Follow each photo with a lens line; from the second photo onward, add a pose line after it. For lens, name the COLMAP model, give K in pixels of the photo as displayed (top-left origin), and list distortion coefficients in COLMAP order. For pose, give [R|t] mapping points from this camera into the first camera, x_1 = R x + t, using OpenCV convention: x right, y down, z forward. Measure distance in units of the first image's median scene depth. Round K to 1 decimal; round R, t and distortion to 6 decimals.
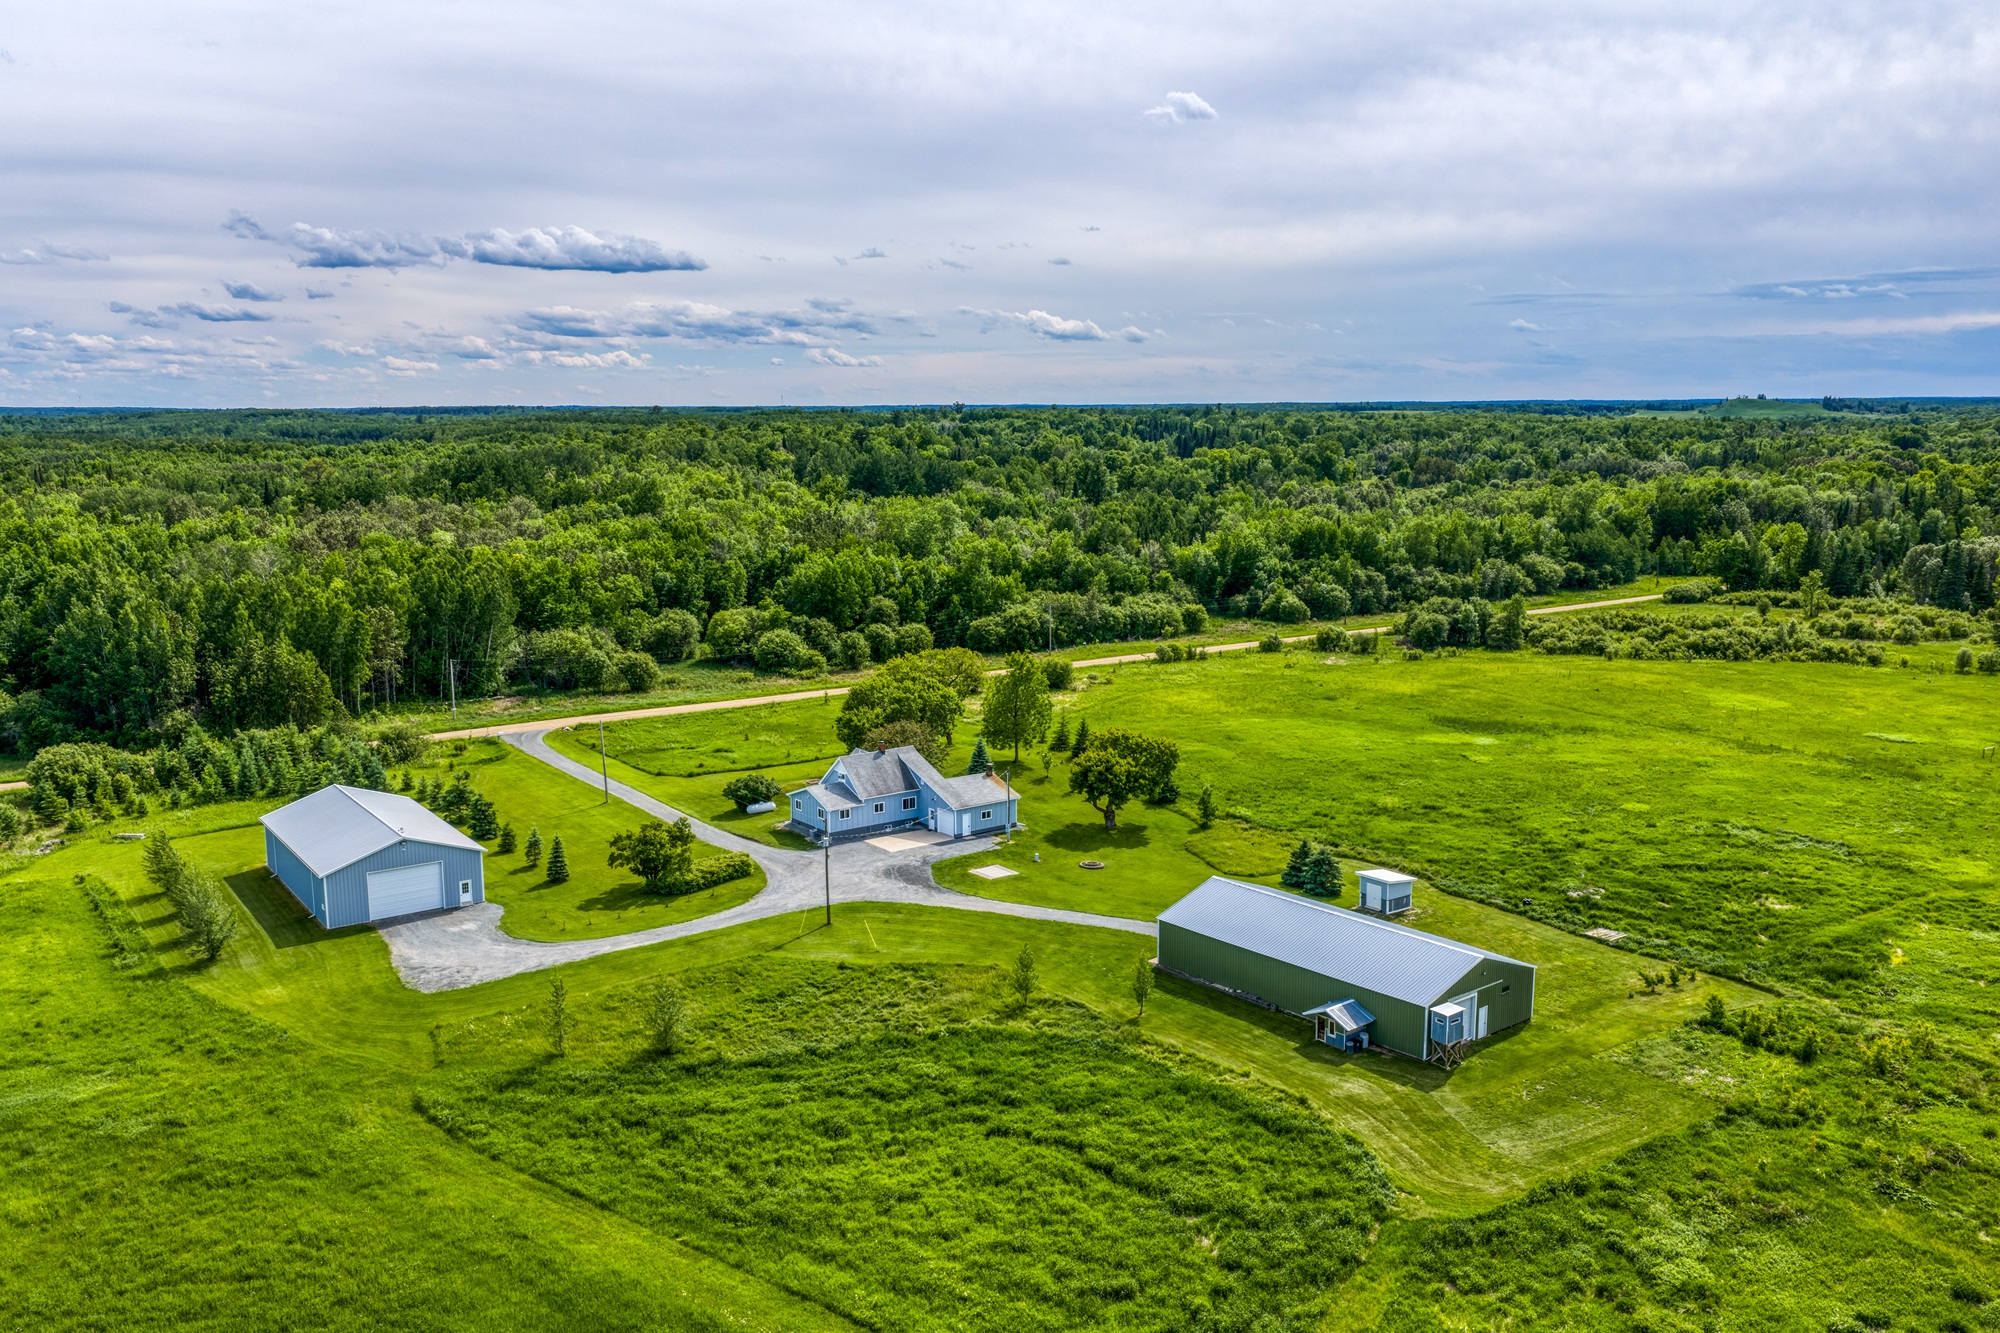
lens RADIAL K [[1645.0, 0, 1000.0], [0, 1645.0, 666.5], [0, 0, 1]] dist [0.009577, 0.001428]
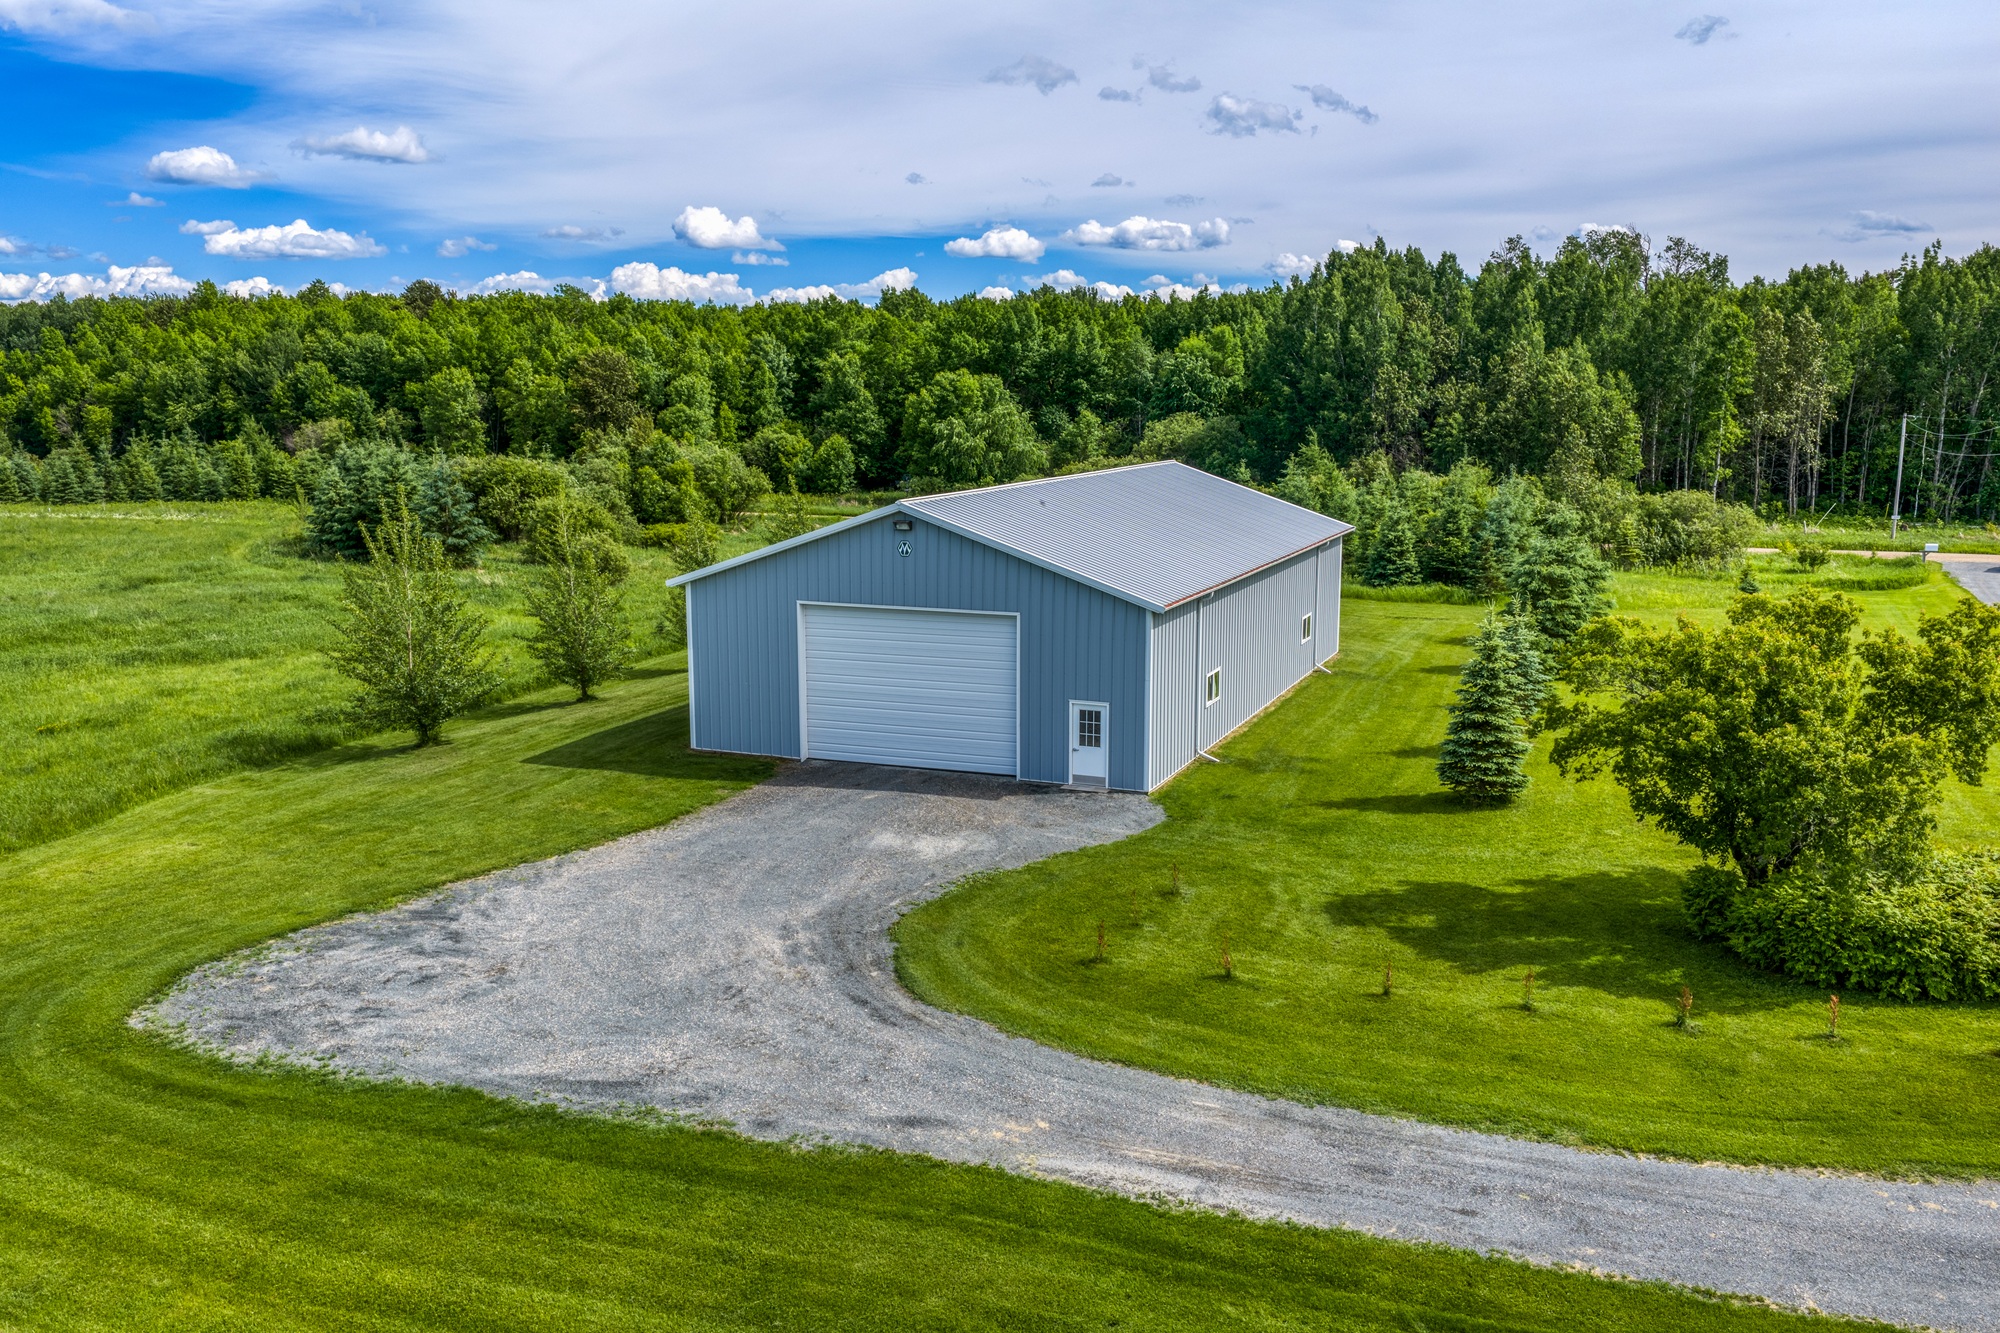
lens RADIAL K [[1667.2, 0, 1000.0], [0, 1667.2, 666.5], [0, 0, 1]] dist [0.002089, 0.005987]
pose [[0.540557, 0.147168, -0.828336, -0.056284], [-0.138681, 0.986700, 0.084804, 0.057968], [0.829799, 0.069033, 0.553776, 0.471034]]
